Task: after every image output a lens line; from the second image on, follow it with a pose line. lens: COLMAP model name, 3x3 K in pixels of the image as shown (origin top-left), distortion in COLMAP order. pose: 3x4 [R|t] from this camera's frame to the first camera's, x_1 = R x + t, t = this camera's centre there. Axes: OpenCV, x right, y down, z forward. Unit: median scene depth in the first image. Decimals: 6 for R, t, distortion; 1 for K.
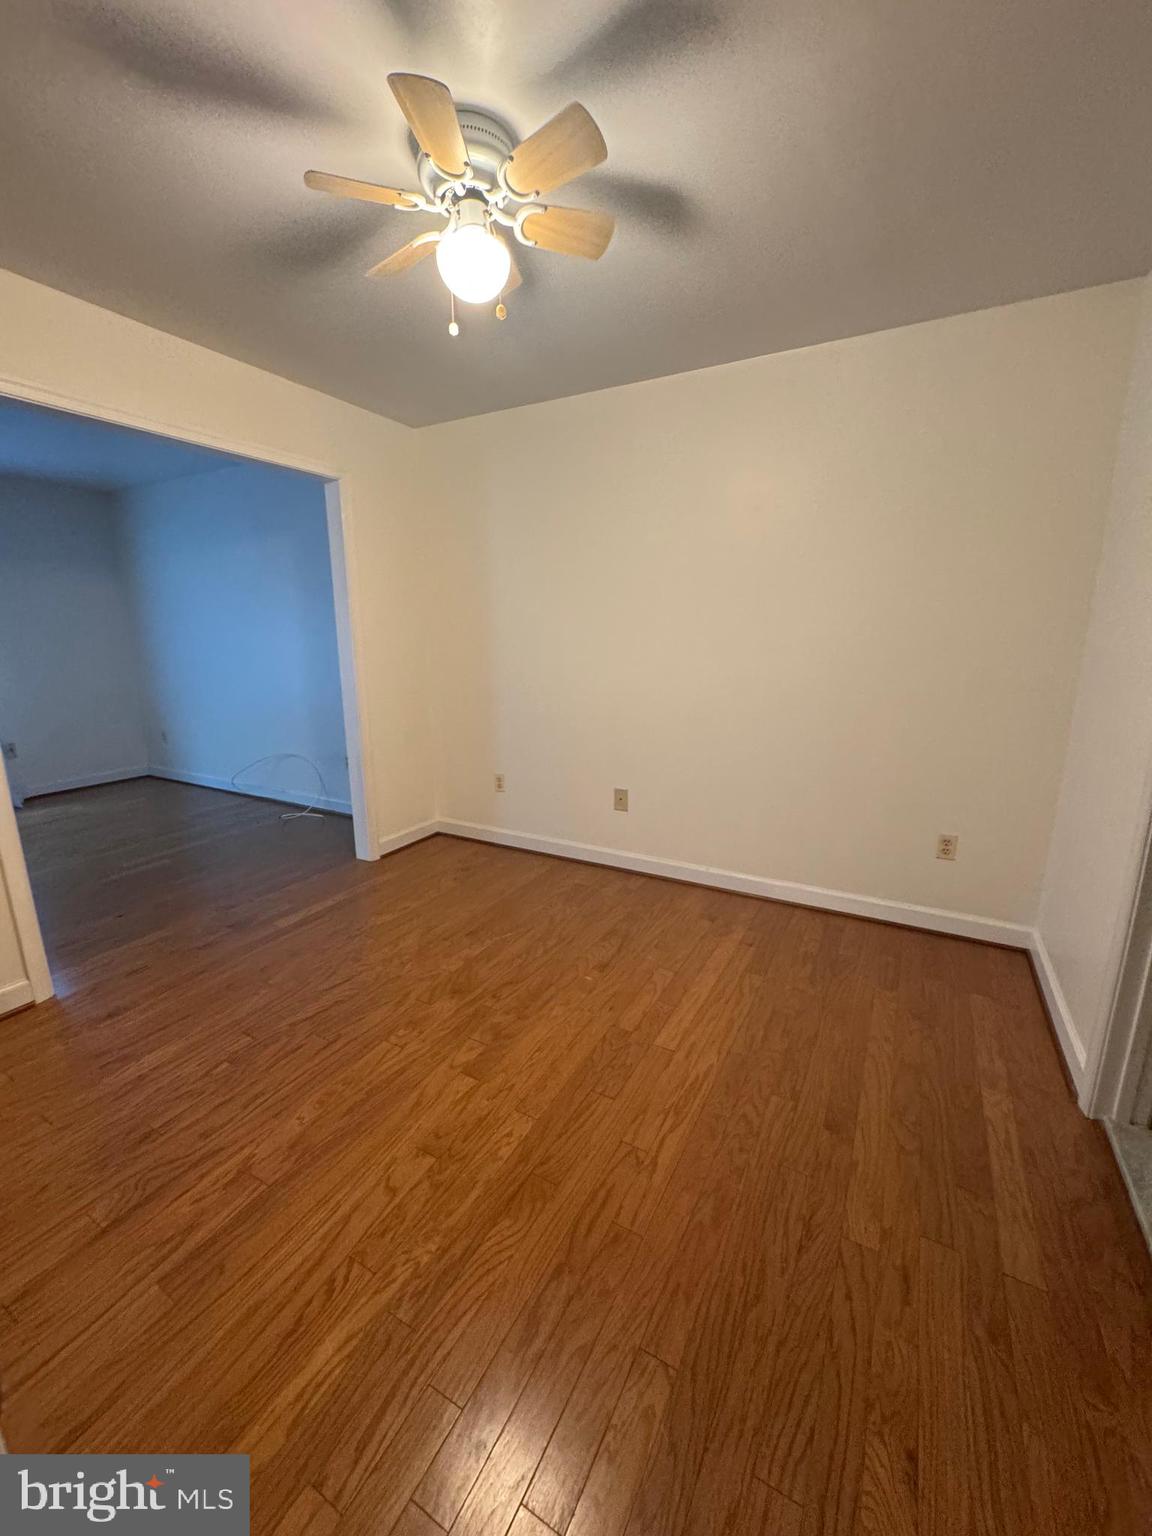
lens RADIAL K [[615.9, 0, 576.0], [0, 615.9, 768.0], [0, 0, 1]] dist [-0.001220, -0.000663]
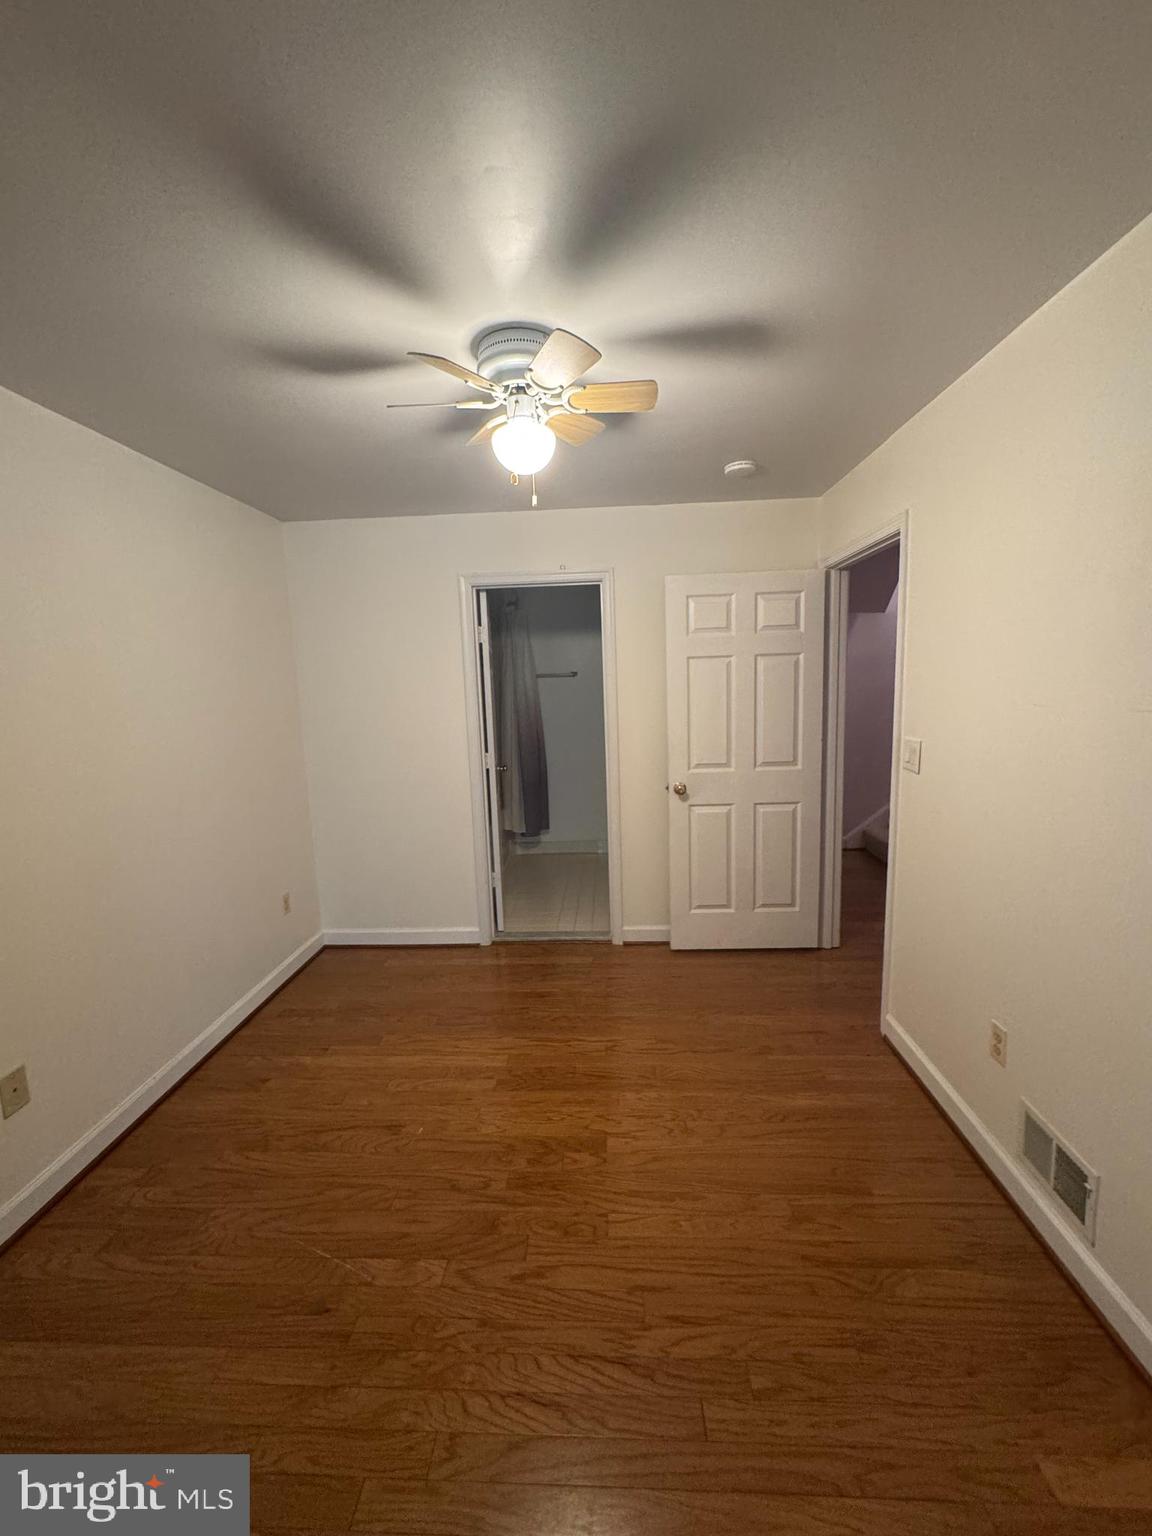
lens RADIAL K [[615.9, 0, 576.0], [0, 615.9, 768.0], [0, 0, 1]] dist [-0.001220, -0.000663]
pose [[-0.438972, -0.104697, 0.892380, -0.966994], [0.237076, 0.944495, 0.227431, -0.361533], [-0.866660, 0.311397, -0.389785, 1.155852]]
